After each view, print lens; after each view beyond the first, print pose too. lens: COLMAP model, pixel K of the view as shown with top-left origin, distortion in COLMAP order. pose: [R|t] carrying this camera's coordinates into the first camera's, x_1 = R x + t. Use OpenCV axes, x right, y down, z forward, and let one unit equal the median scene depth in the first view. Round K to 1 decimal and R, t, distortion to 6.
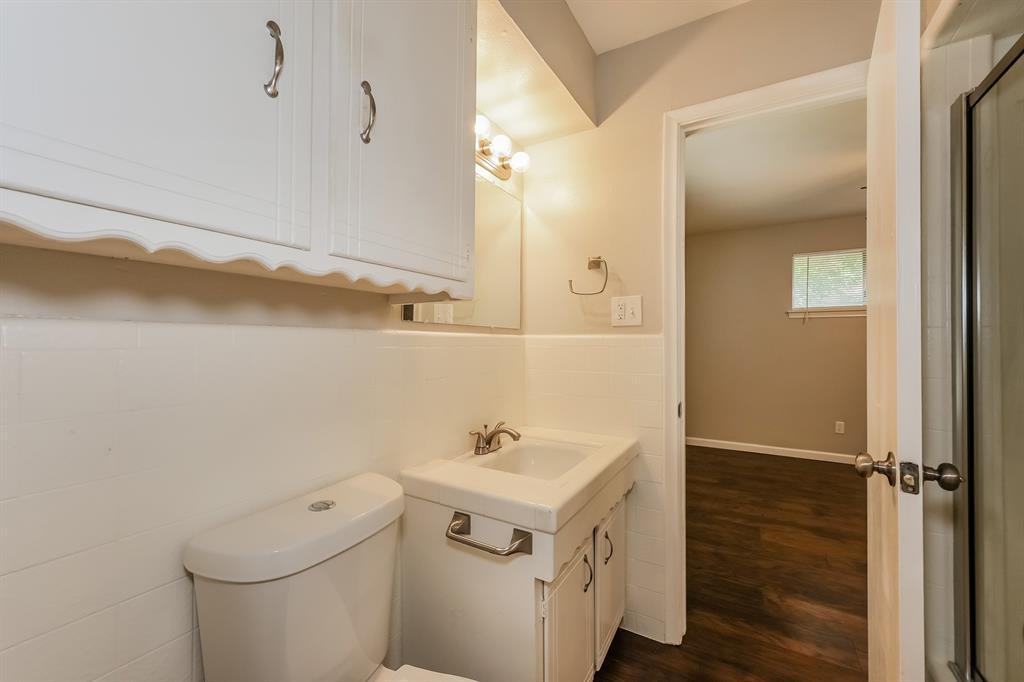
lens RADIAL K [[413.0, 0, 512.0], [0, 413.0, 341.0], [0, 0, 1]] dist [-0.000547, -0.000234]
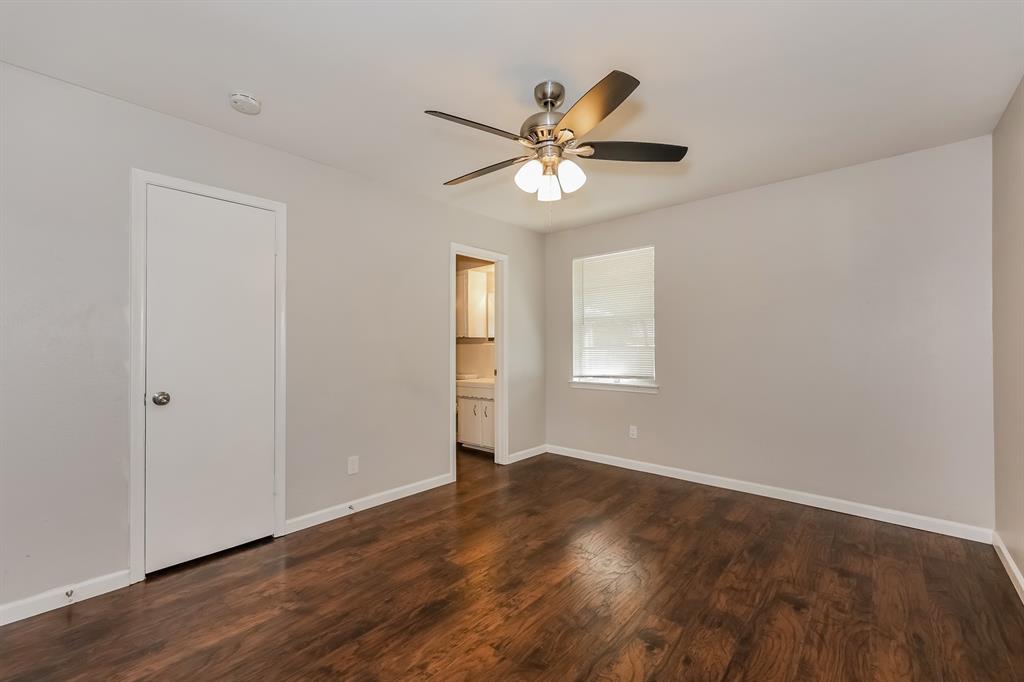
lens RADIAL K [[422.3, 0, 512.0], [0, 422.3, 341.0], [0, 0, 1]] dist [0.001307, 0.000161]
pose [[-0.191476, -0.015904, -0.981368, 1.957463], [0.002963, 0.999855, -0.016782, 0.011911], [0.981493, -0.006121, -0.191401, 1.059821]]
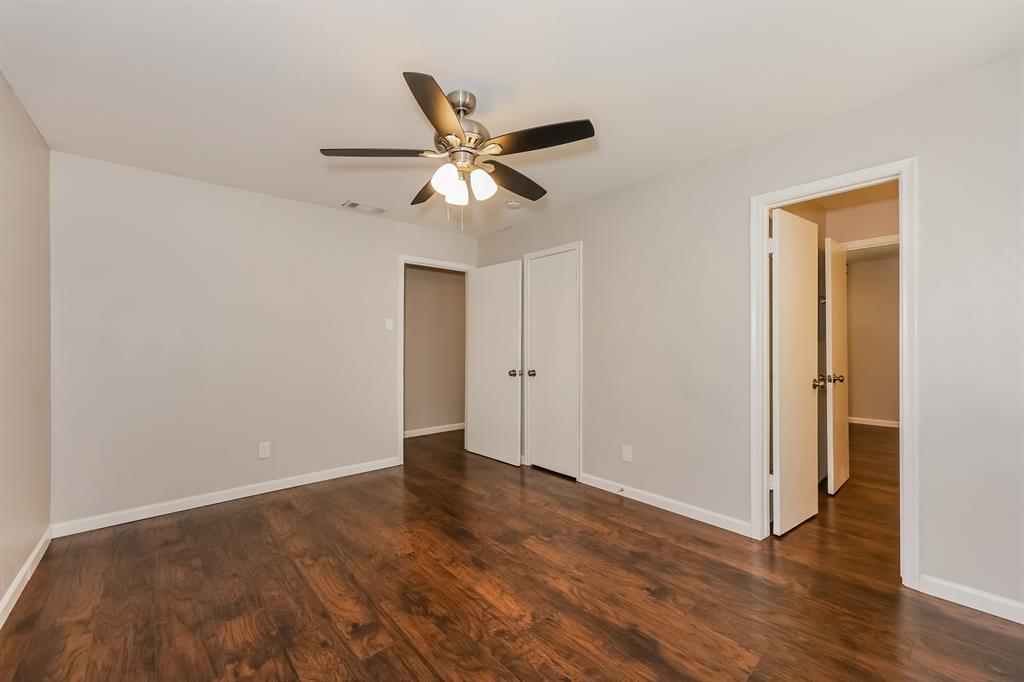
lens RADIAL K [[413.0, 0, 512.0], [0, 413.0, 341.0], [0, 0, 1]] dist [-0.000547, -0.000234]
pose [[-0.947092, 0.000784, 0.320961, 0.766097], [-0.001462, 0.999976, -0.006757, 0.001194], [-0.320959, -0.006869, -0.947068, 1.733902]]
